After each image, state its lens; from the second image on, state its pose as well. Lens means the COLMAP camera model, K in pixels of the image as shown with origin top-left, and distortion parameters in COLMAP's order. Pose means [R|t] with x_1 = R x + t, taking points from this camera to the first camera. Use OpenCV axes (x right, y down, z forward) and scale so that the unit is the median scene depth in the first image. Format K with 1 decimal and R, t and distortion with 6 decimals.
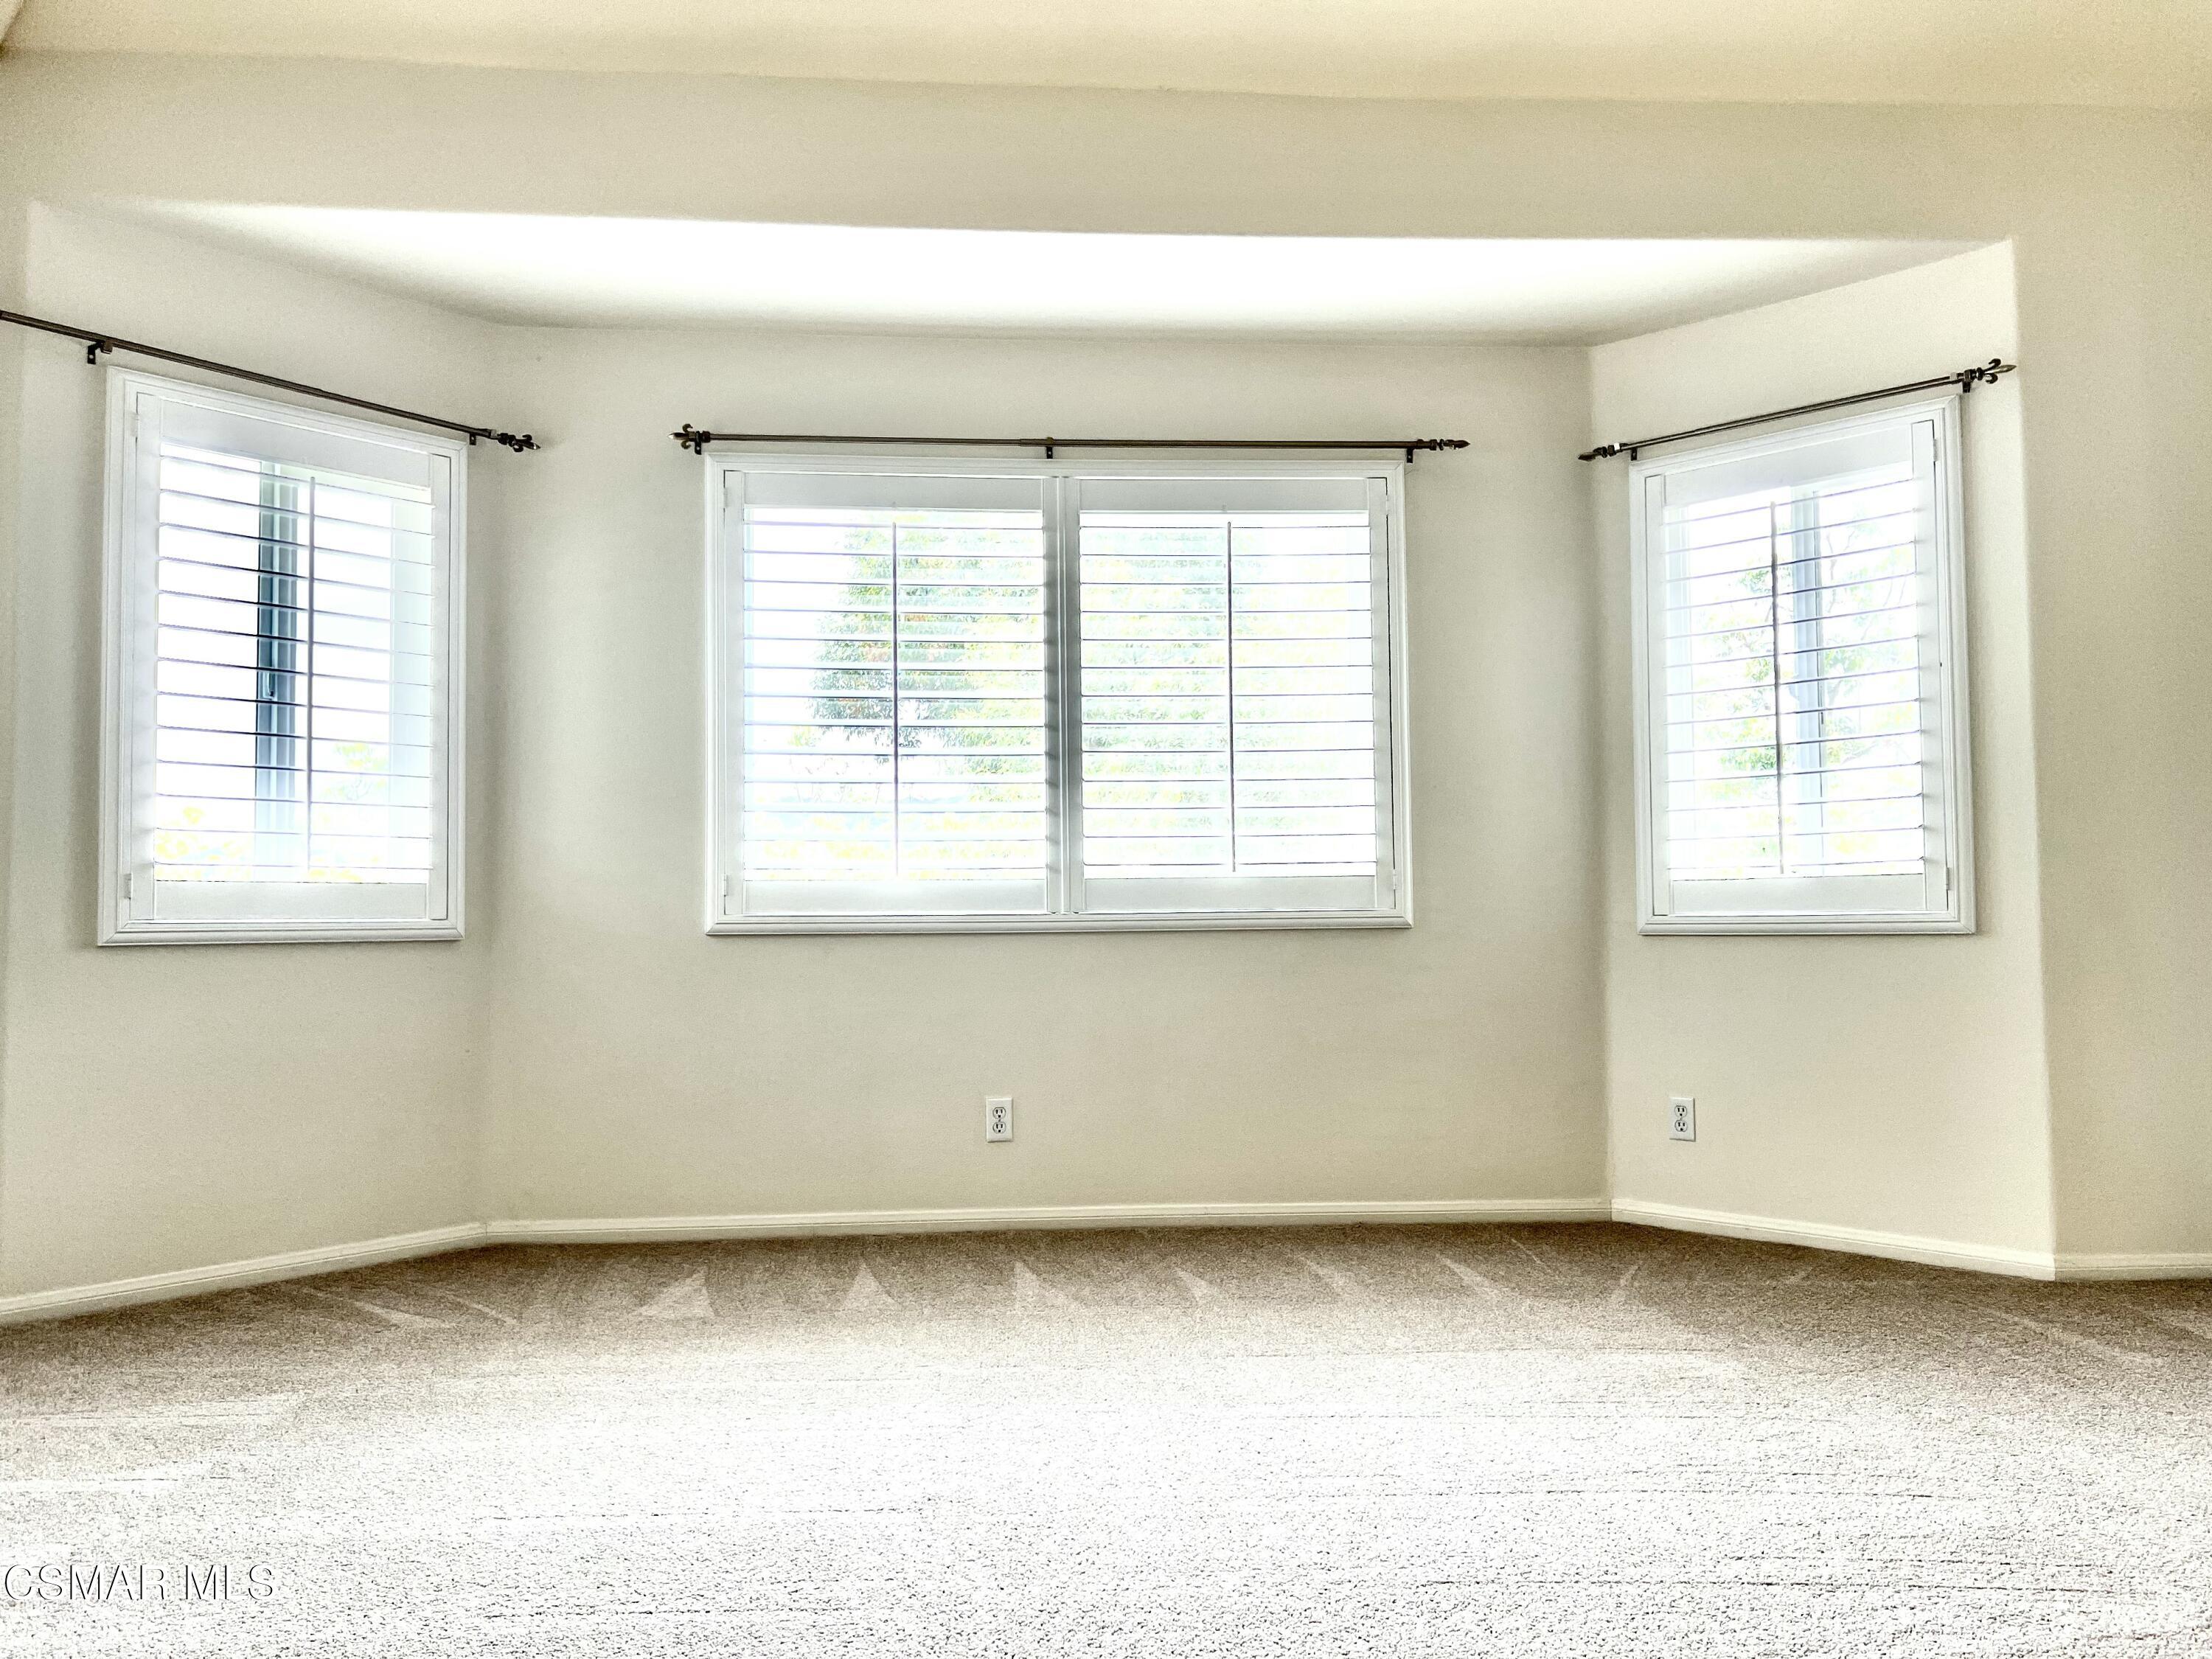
lens RADIAL K [[1665.1, 0, 1106.0], [0, 1665.1, 829.5], [0, 0, 1]] dist [0.065789, -0.112123]
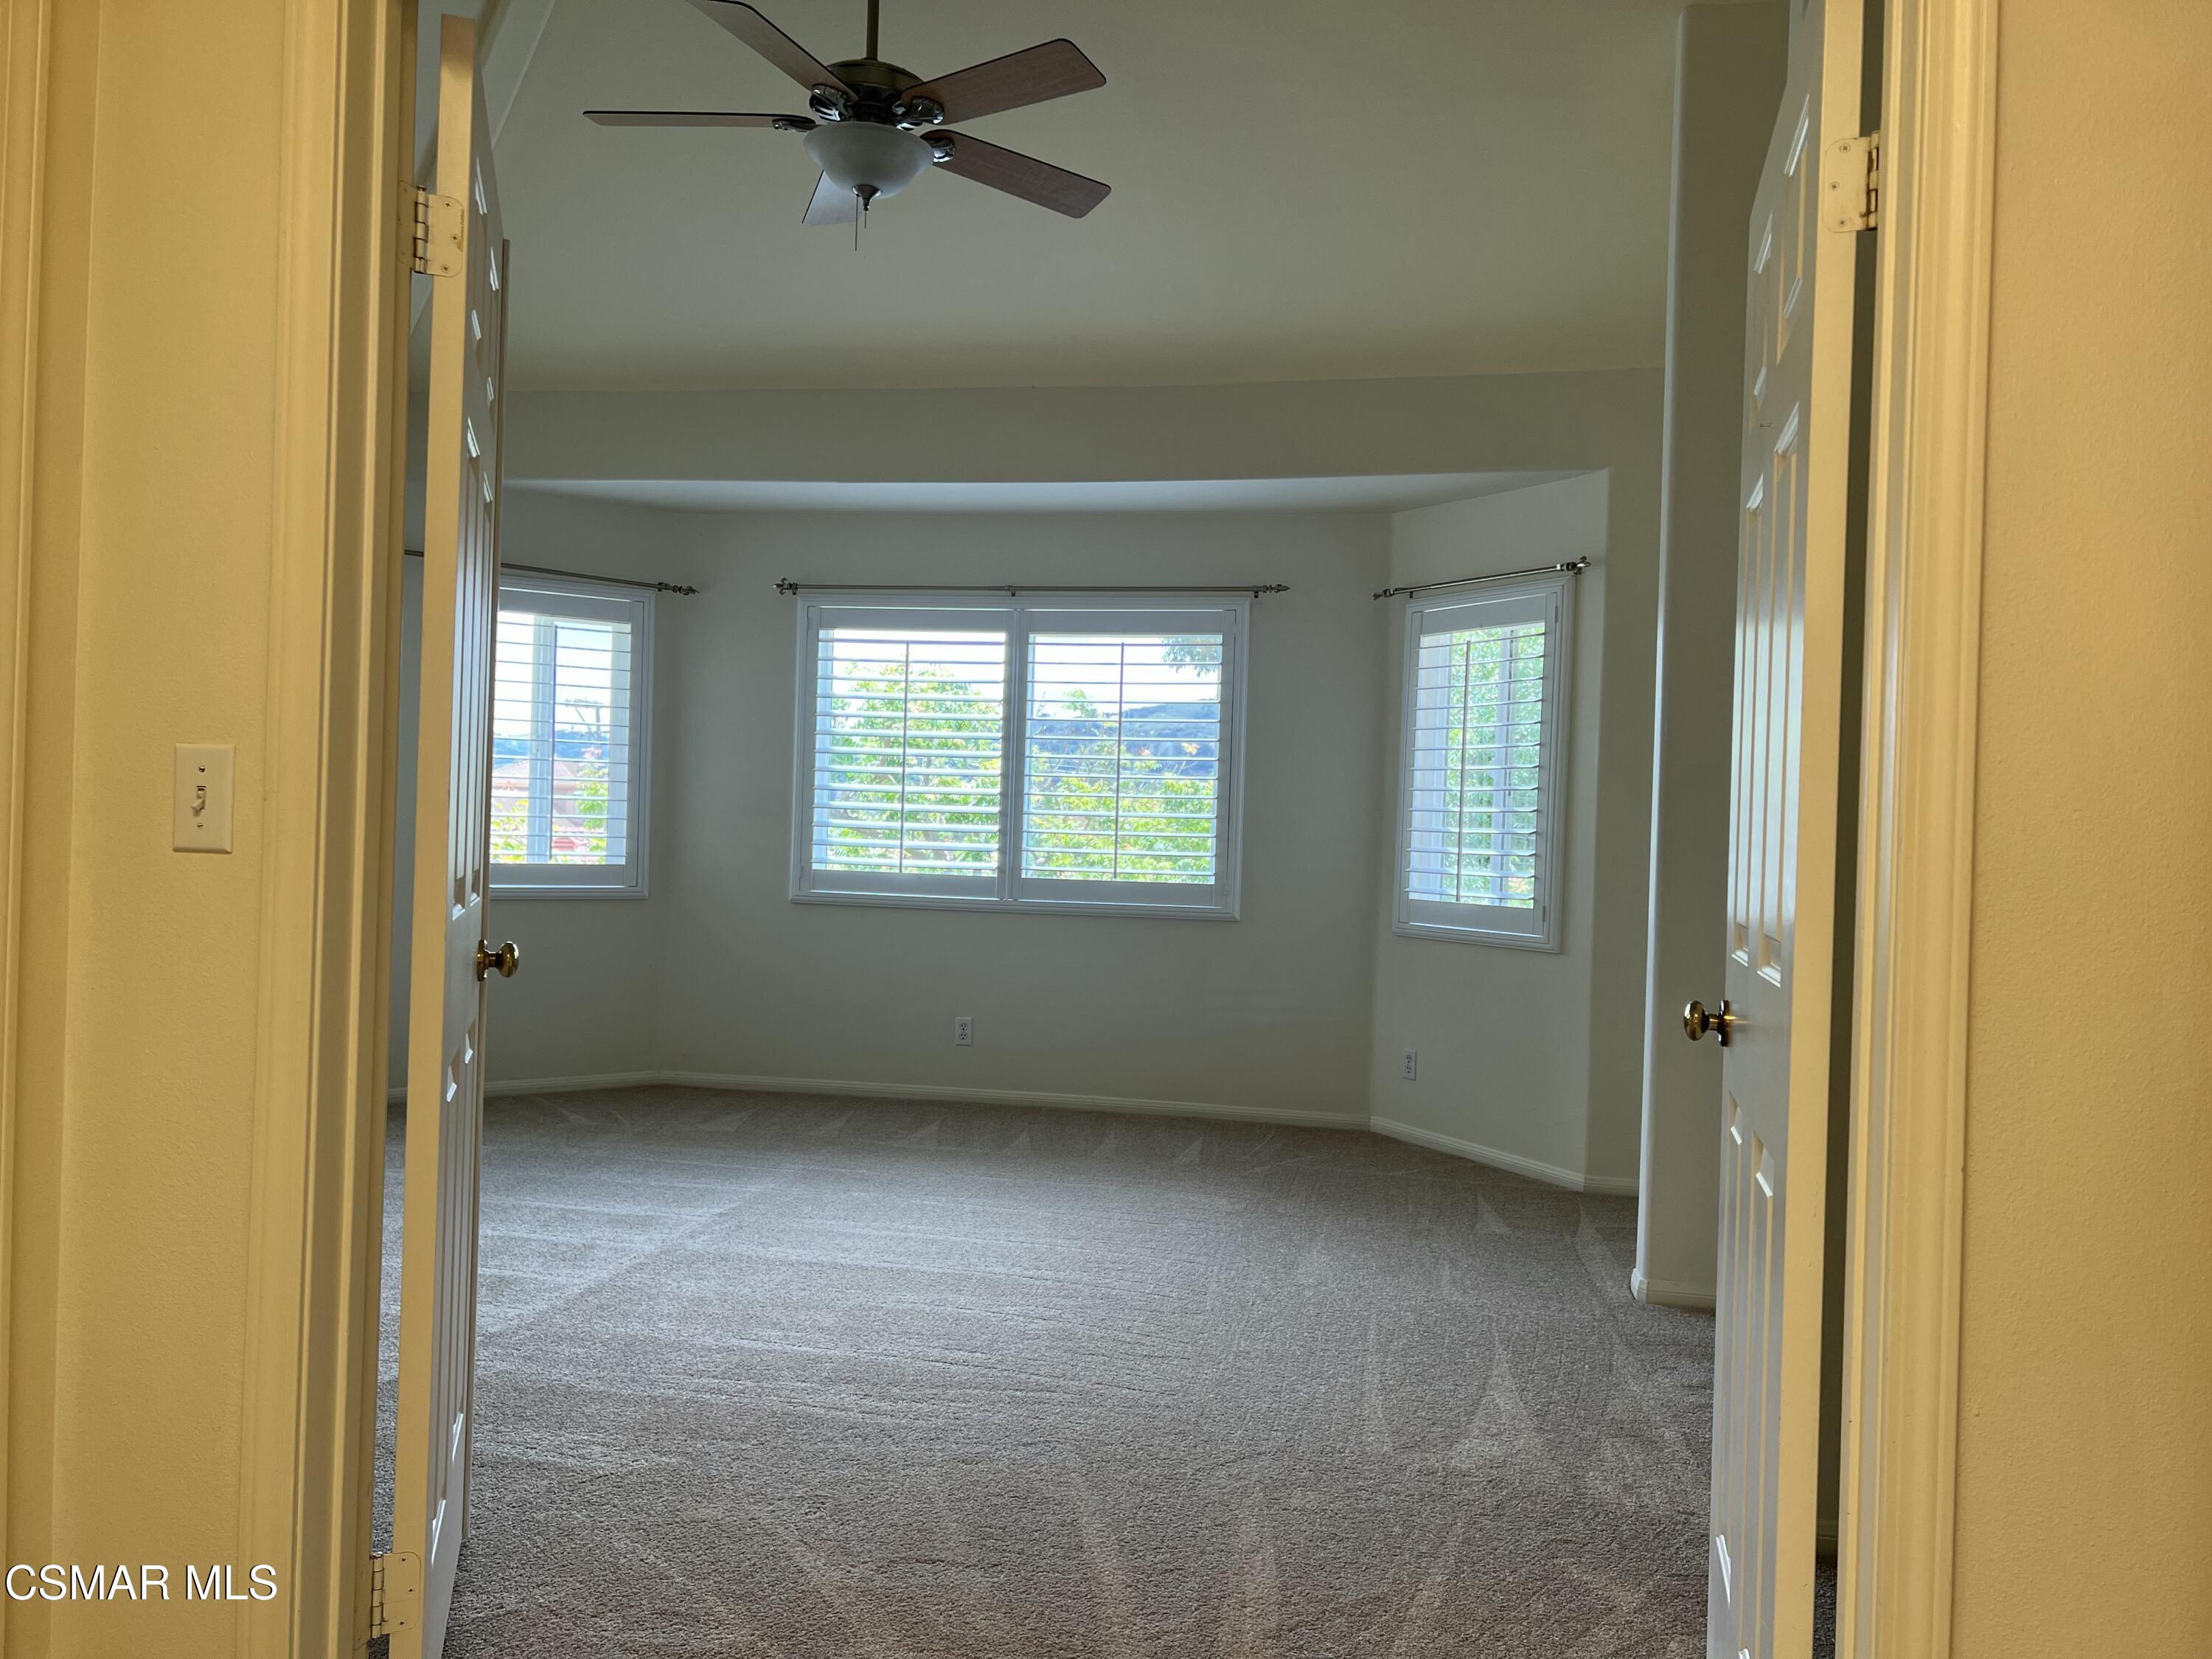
lens RADIAL K [[1665.1, 0, 1106.0], [0, 1665.1, 829.5], [0, 0, 1]] dist [0.065789, -0.112123]
pose [[0.965944, 0.041224, -0.255448, 0.448519], [-0.026526, 0.997802, 0.060722, -0.109262], [0.257389, -0.051878, 0.964914, -0.442554]]
